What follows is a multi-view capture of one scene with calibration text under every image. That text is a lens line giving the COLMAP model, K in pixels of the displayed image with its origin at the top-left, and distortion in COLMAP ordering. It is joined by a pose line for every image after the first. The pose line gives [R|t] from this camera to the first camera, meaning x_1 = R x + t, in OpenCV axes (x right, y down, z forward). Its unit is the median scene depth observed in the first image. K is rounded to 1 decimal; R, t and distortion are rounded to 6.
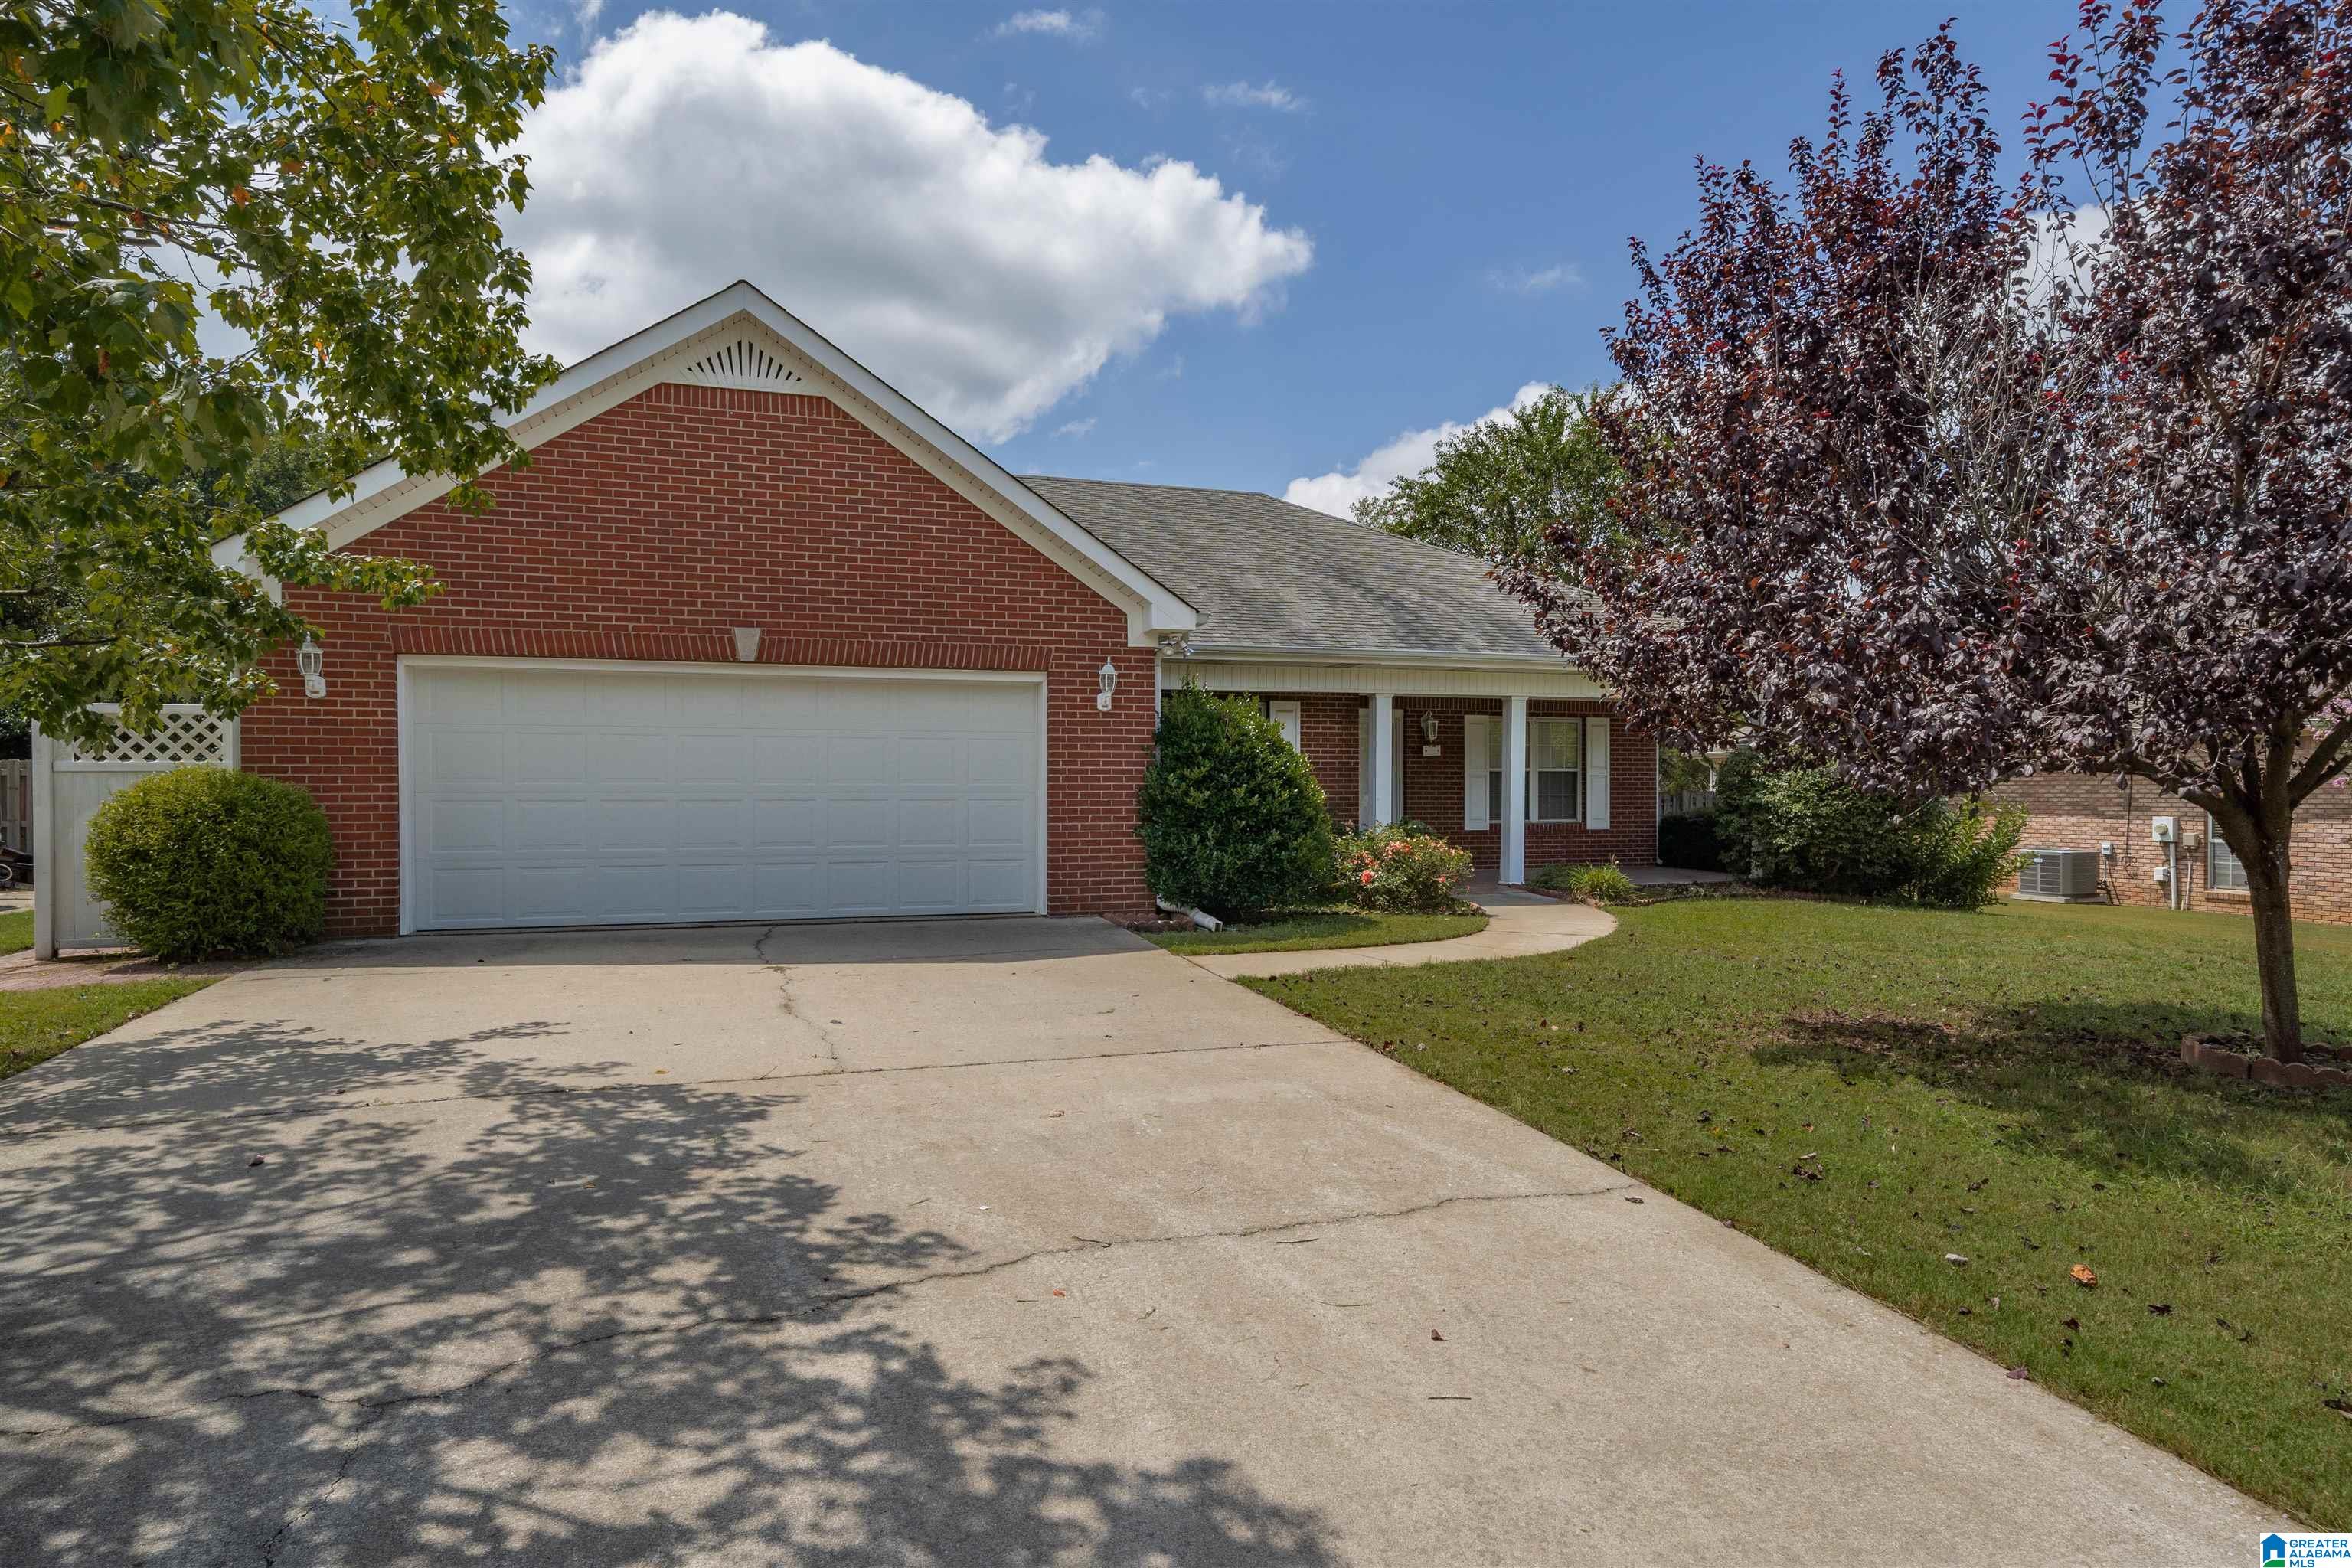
lens RADIAL K [[1296.4, 0, 1146.0], [0, 1296.4, 806.4], [0, 0, 1]] dist [0.026157, -0.000148]
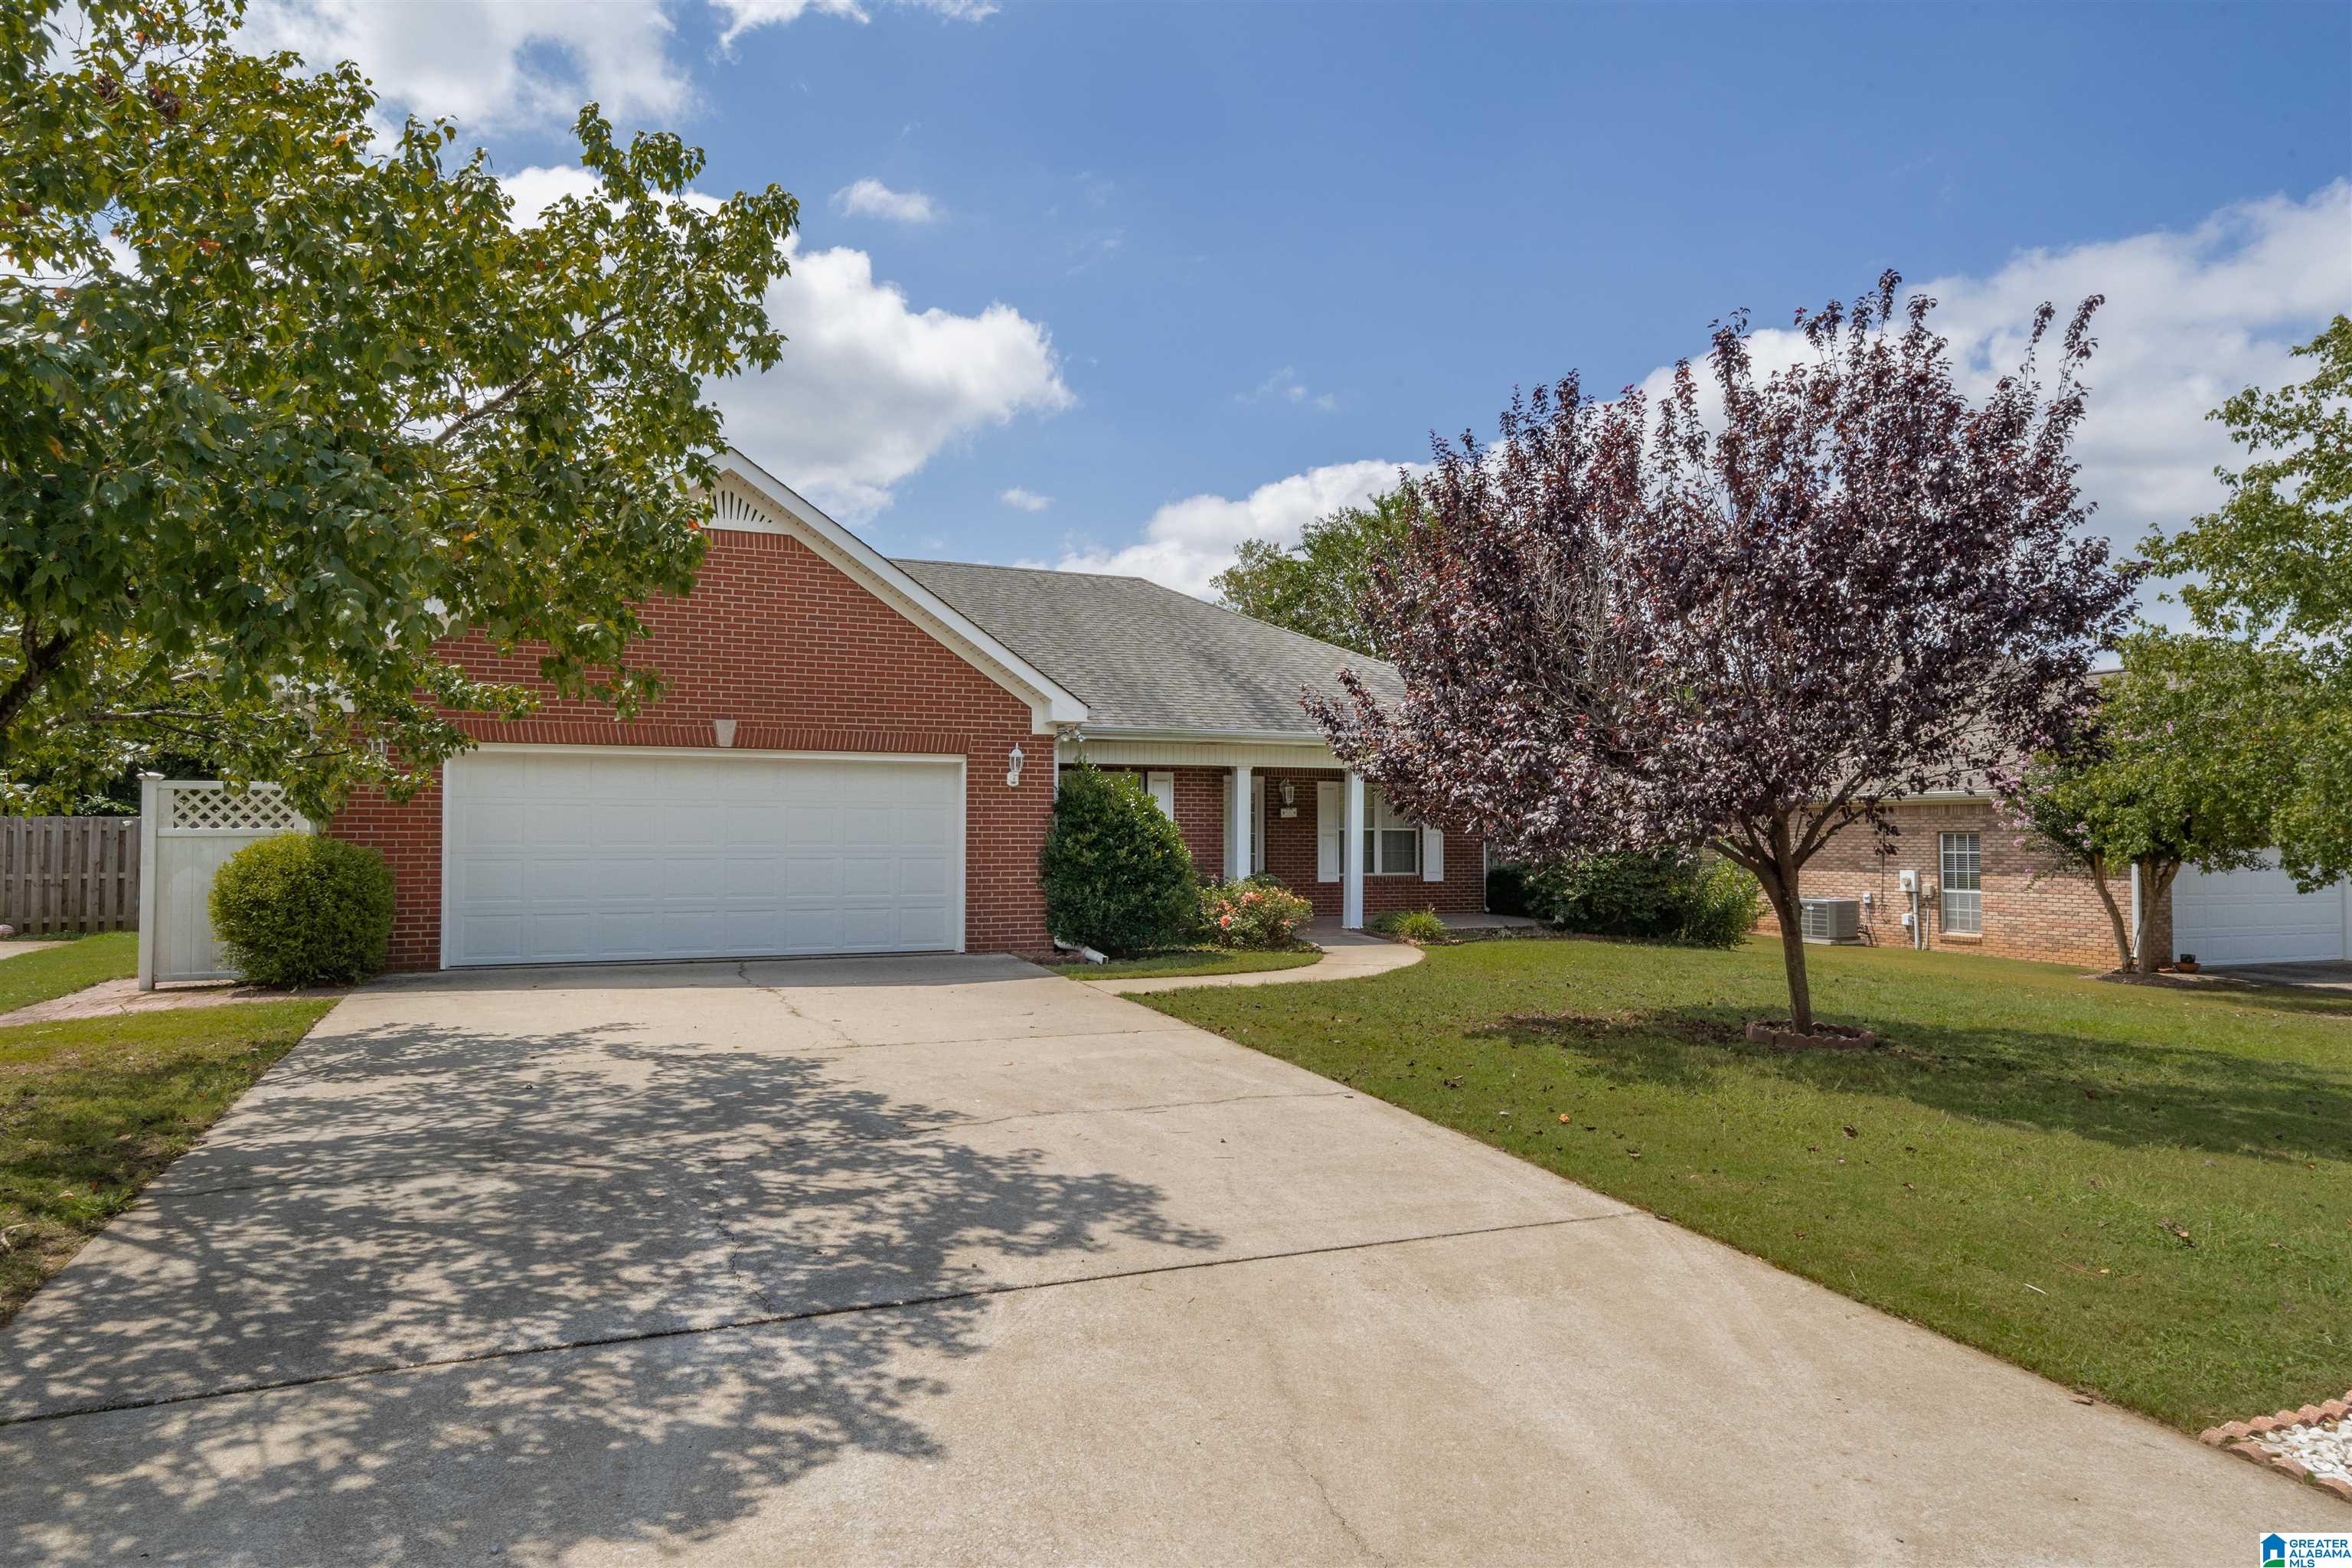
lens RADIAL K [[1388.5, 0, 1146.6], [0, 1388.5, 809.7], [0, 0, 1]] dist [0.030968, 0.000185]
pose [[0.996005, 0.004256, 0.089191, -0.023361], [-0.001360, 0.999471, -0.032503, -0.008648], [-0.089282, 0.032252, 0.995484, -0.326763]]
